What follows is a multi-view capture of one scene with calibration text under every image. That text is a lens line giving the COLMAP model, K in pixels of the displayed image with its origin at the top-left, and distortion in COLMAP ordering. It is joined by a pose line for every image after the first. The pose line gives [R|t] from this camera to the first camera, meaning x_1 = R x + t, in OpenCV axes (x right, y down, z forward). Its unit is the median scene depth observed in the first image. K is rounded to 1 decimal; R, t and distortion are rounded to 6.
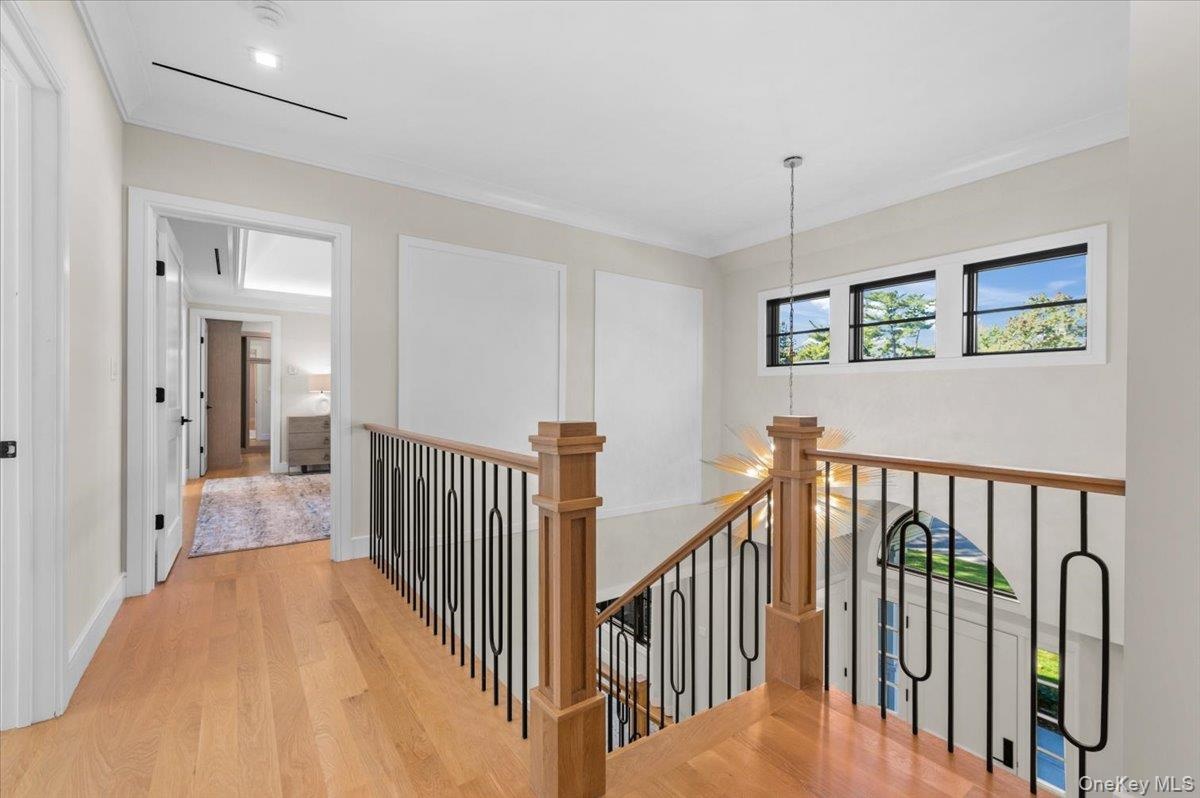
lens RADIAL K [[516.5, 0, 601.9], [0, 516.5, 396.4], [0, 0, 1]] dist [0.001336, 0.000347]
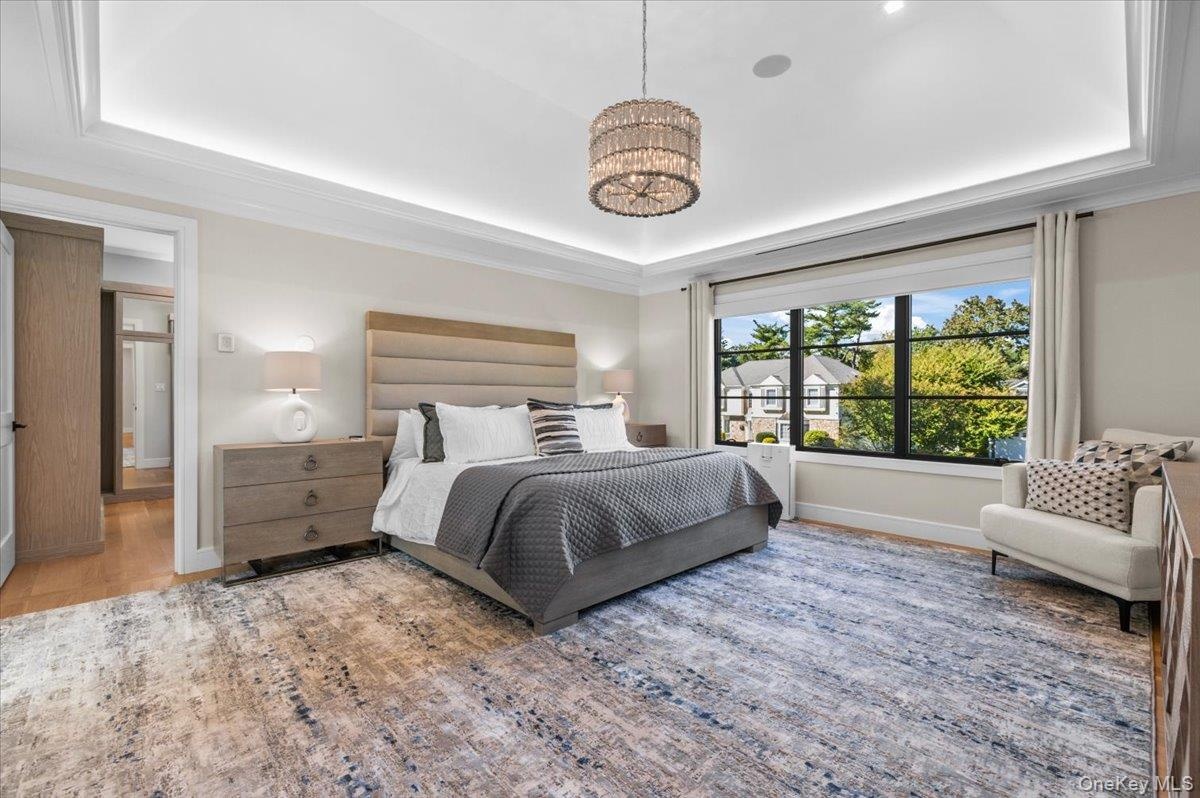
lens RADIAL K [[516.5, 0, 599.0], [0, 516.5, 403.5], [0, 0, 1]] dist [0.001336, 0.000347]
pose [[0.989547, 0.006774, 0.144049, -0.315609], [-0.009554, 0.999781, 0.018612, -0.008029], [-0.143892, -0.019794, 0.989395, 0.465978]]
